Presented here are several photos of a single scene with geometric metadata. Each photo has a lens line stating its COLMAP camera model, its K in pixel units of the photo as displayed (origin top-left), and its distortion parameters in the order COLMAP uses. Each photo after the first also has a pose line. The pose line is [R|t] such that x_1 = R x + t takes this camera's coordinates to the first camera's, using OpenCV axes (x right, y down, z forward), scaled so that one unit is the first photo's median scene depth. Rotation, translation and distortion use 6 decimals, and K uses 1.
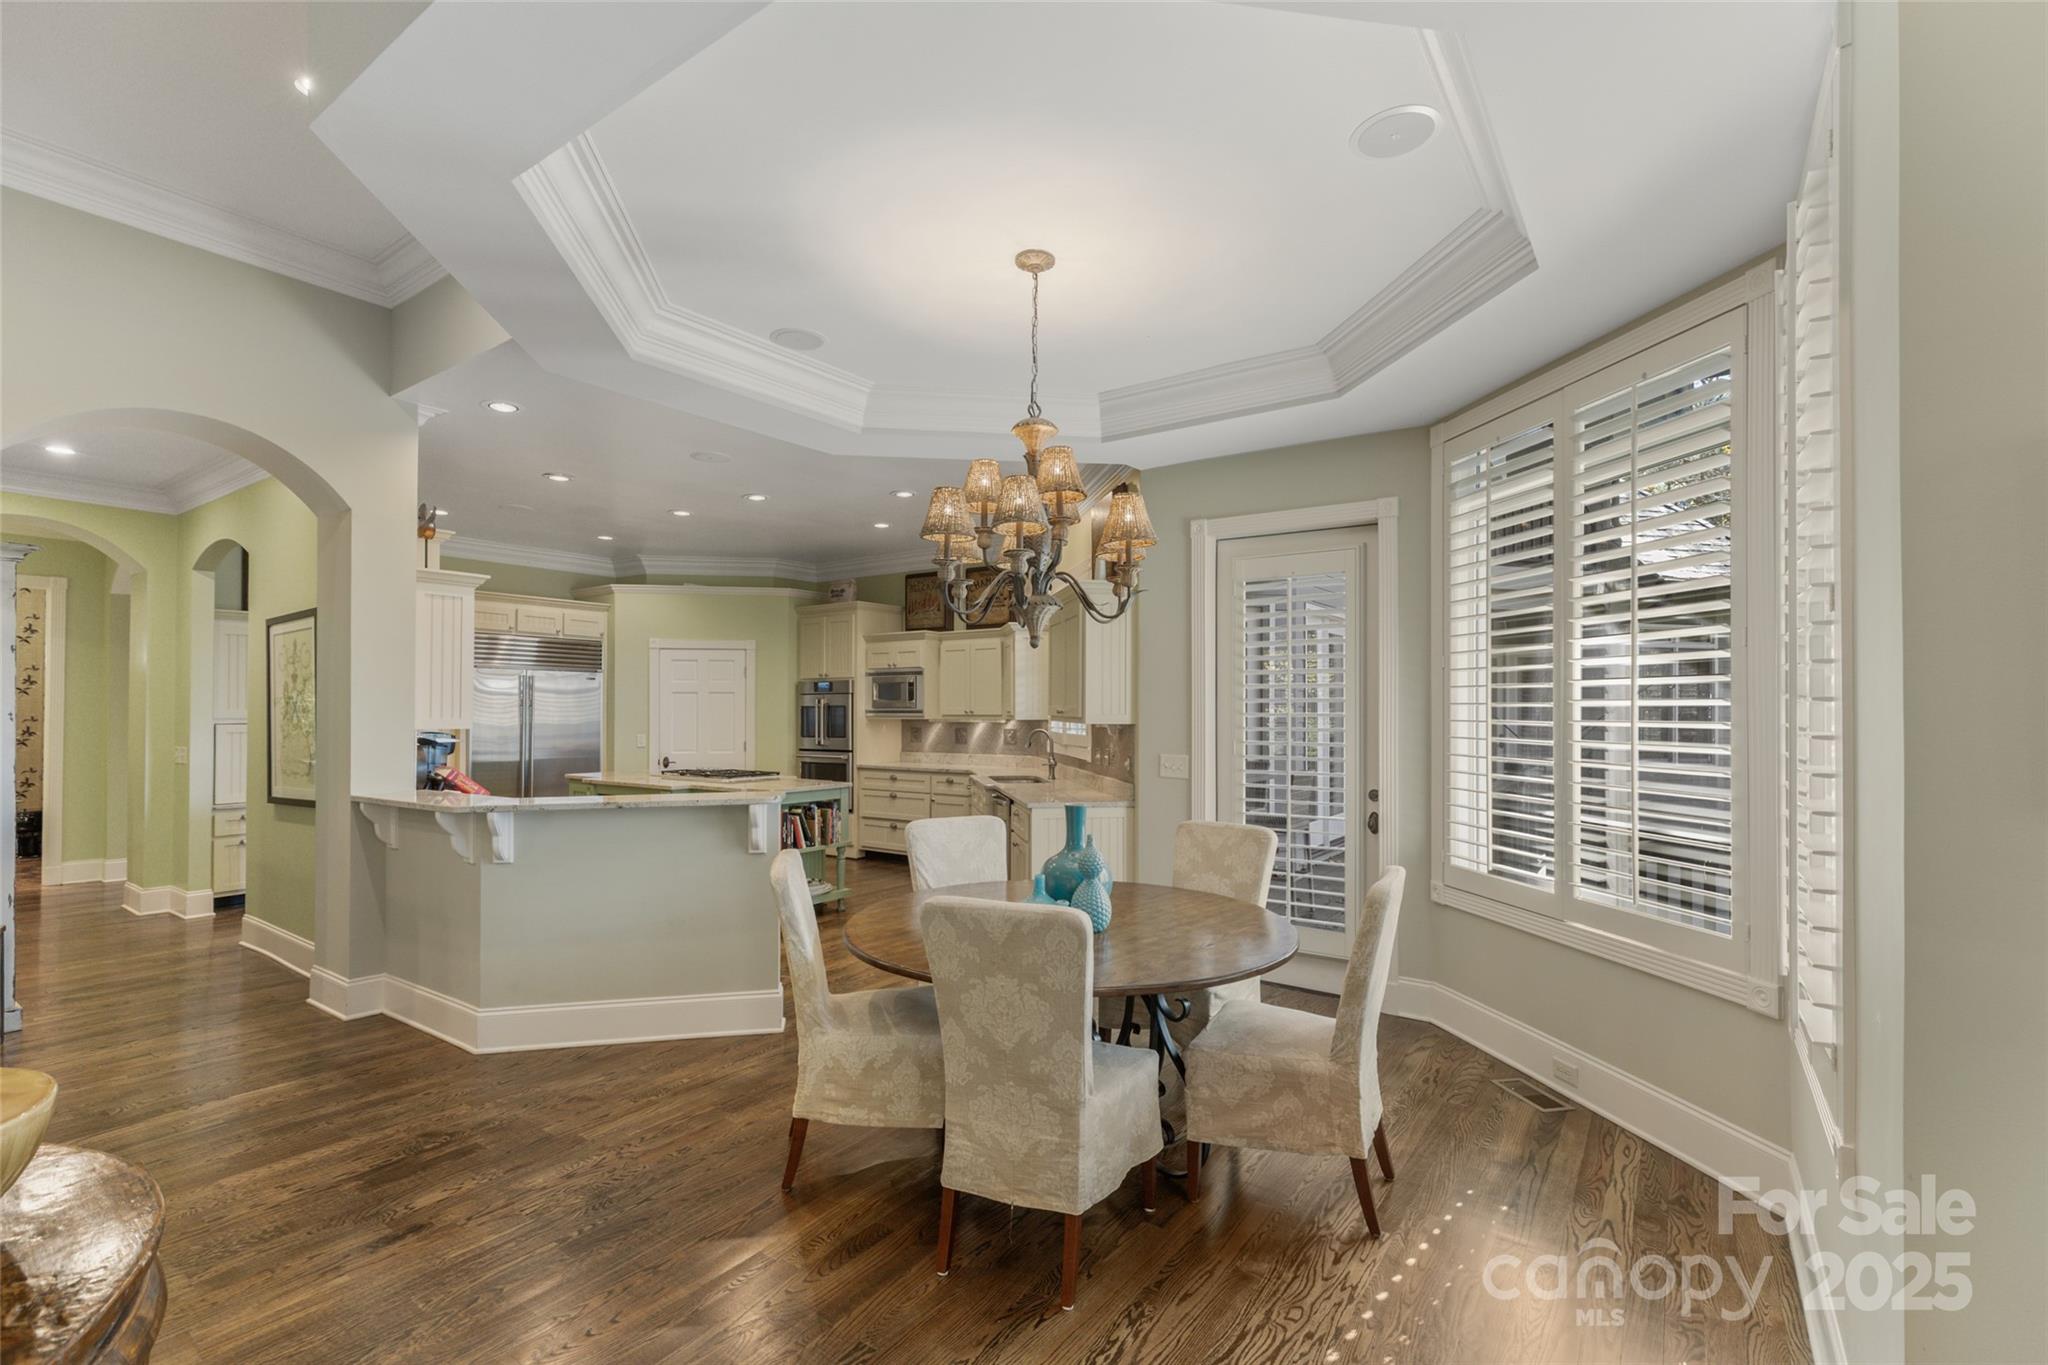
lens RADIAL K [[923.4, 0, 1021.9], [0, 923.4, 696.7], [0, 0, 1]] dist [0.007036, -0.000151]
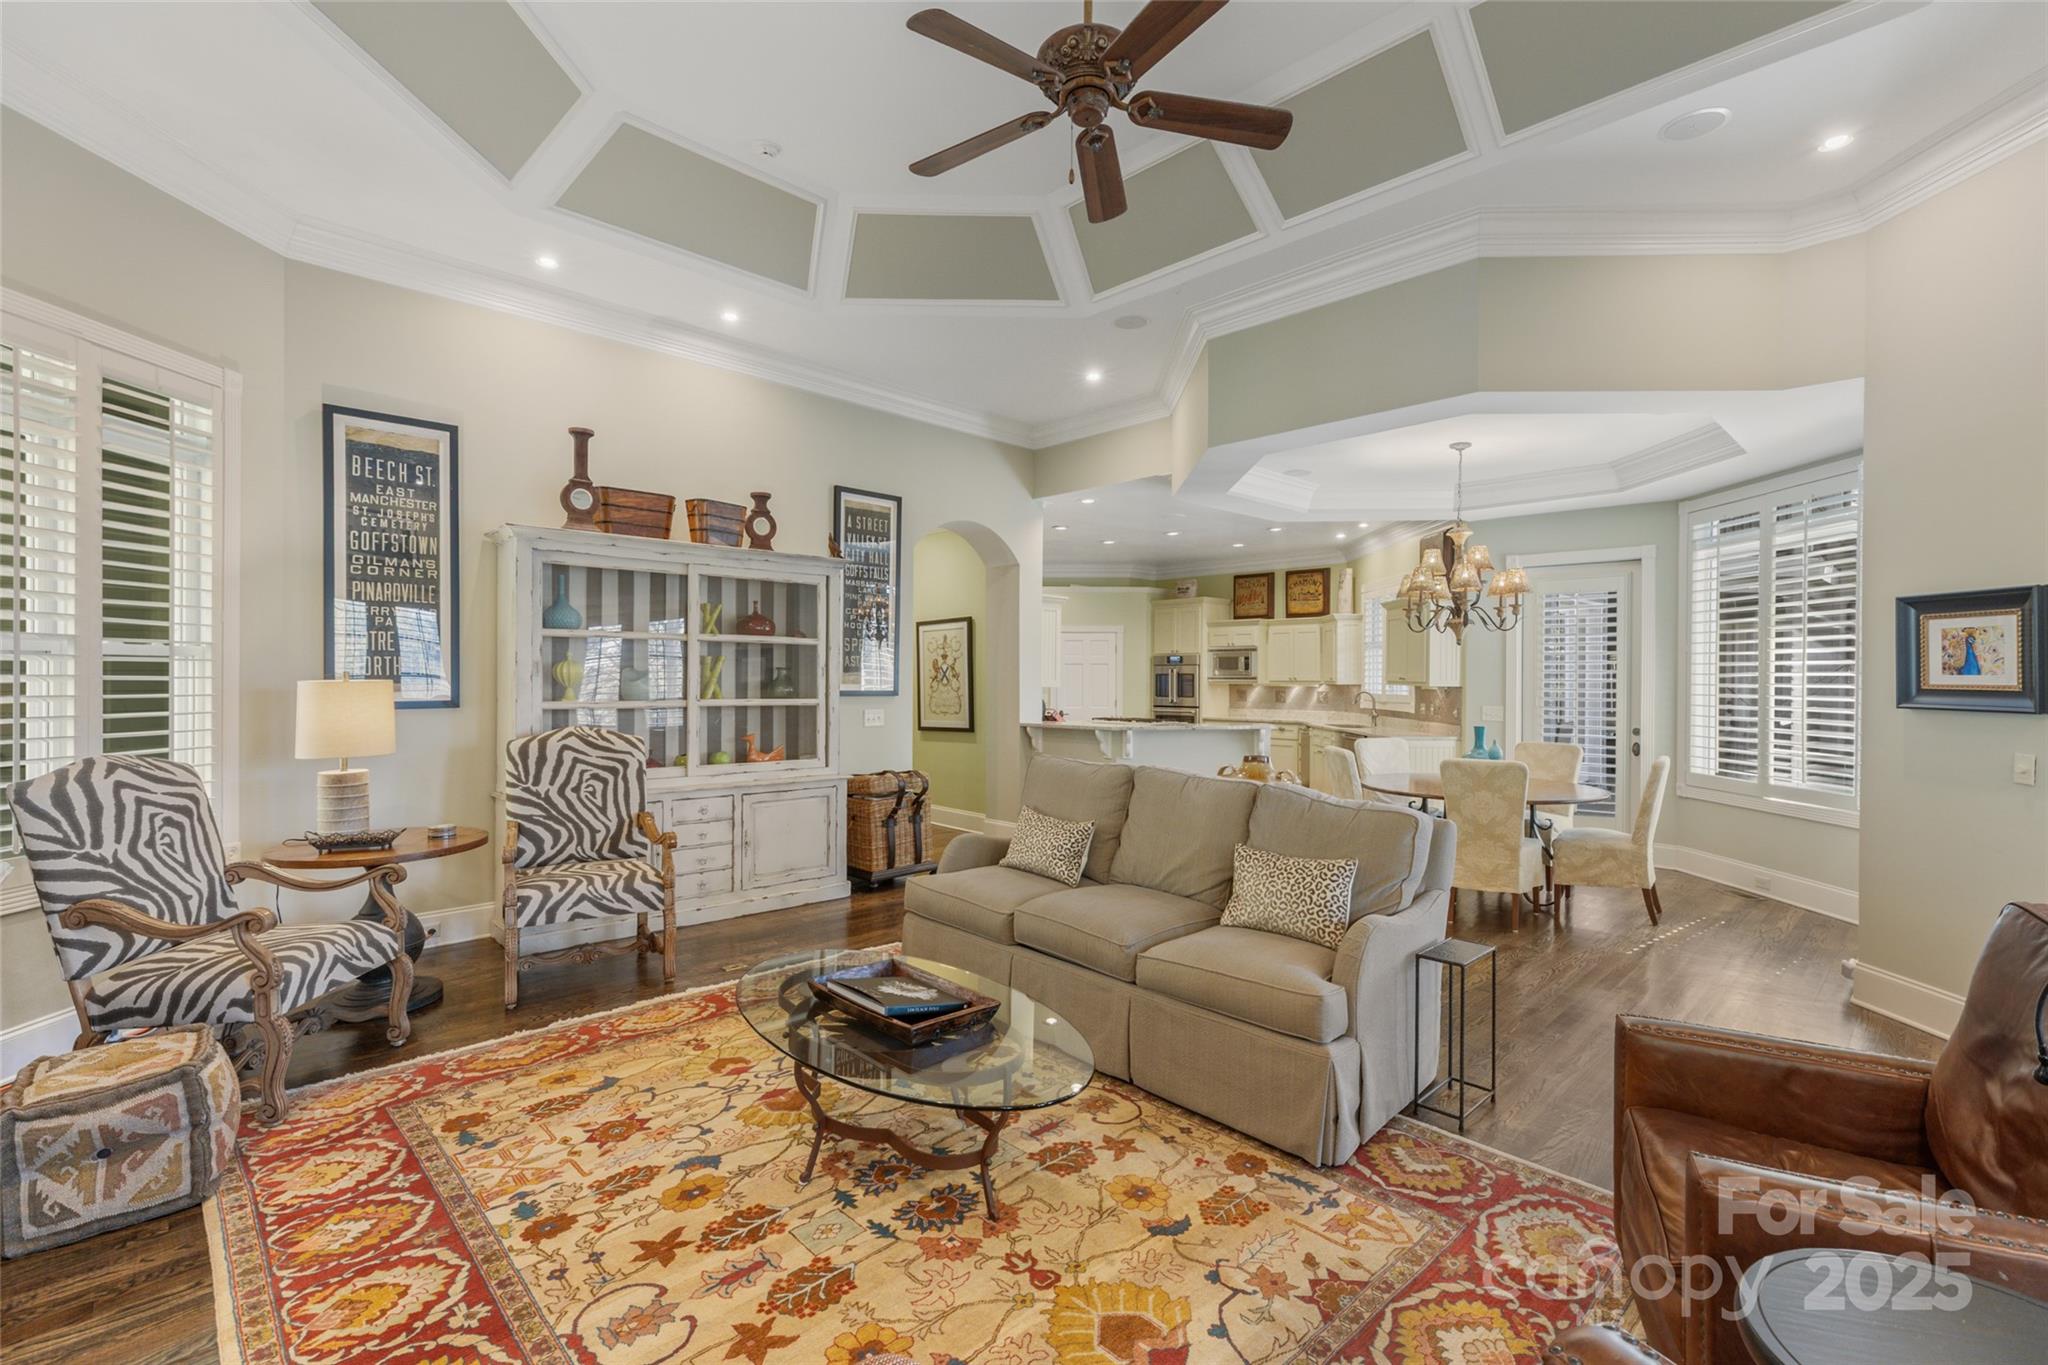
lens RADIAL K [[923.4, 0, 1042.9], [0, 923.4, 675.0], [0, 0, 1]] dist [0.007036, -0.000151]
pose [[0.987133, 0.003904, -0.159855, -0.243551], [-0.002099, 0.999932, 0.011462, -0.004449], [0.159889, -0.010979, 0.987074, -0.480057]]
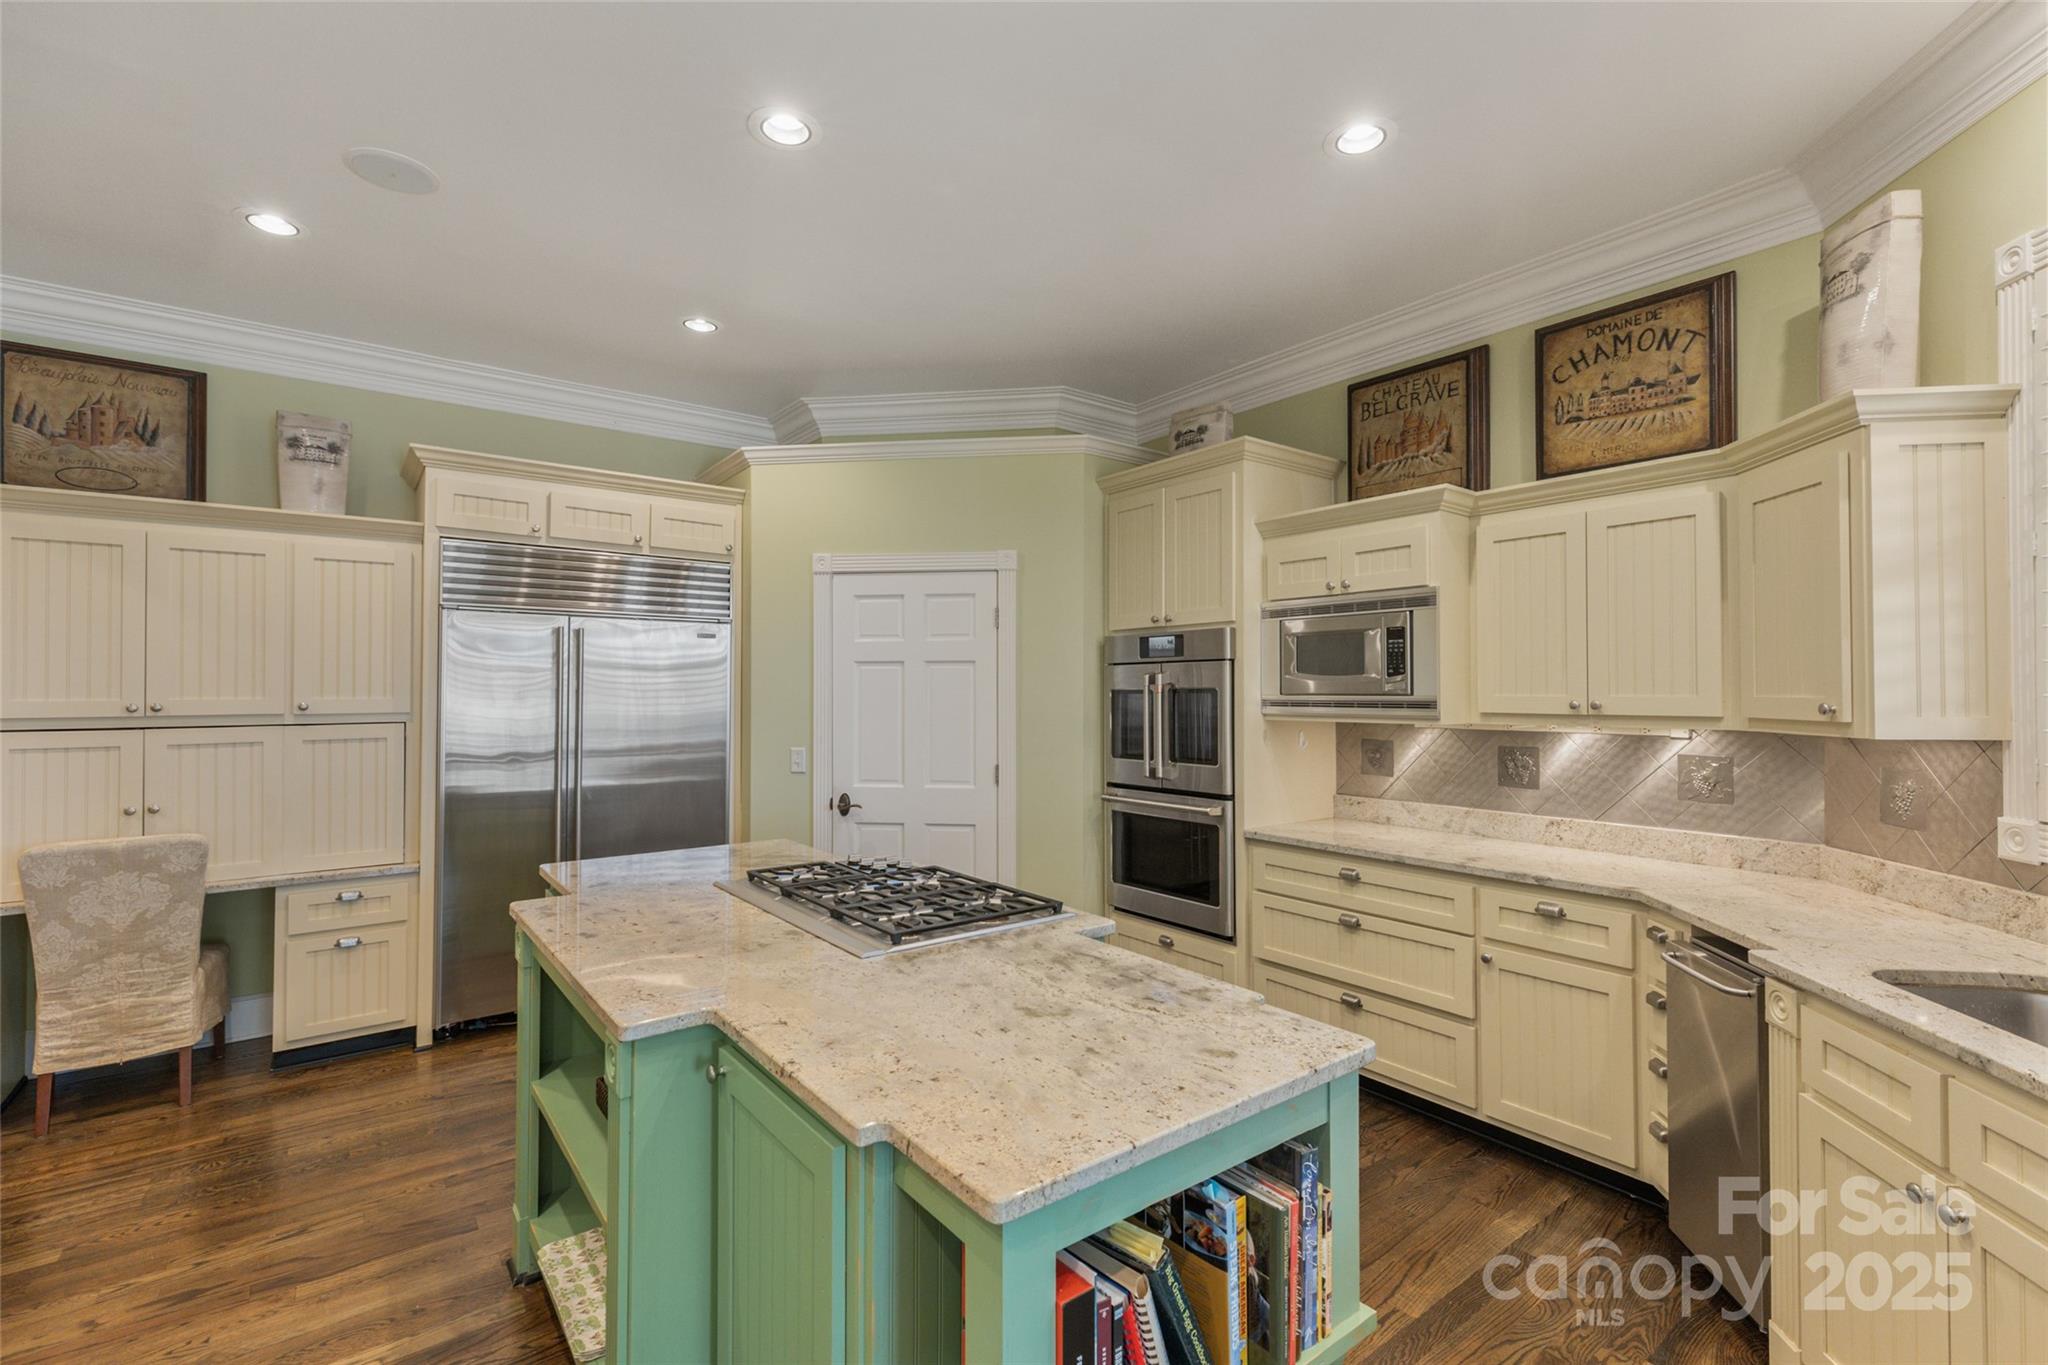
lens RADIAL K [[923.4, 0, 1043.9], [0, 923.4, 677.1], [0, 0, 1]] dist [0.007036, -0.000151]
pose [[0.958728, -0.003348, -0.284304, -0.185104], [0.002564, 0.999992, -0.003130, 0.007009], [0.284312, 0.002272, 0.958729, 0.723993]]
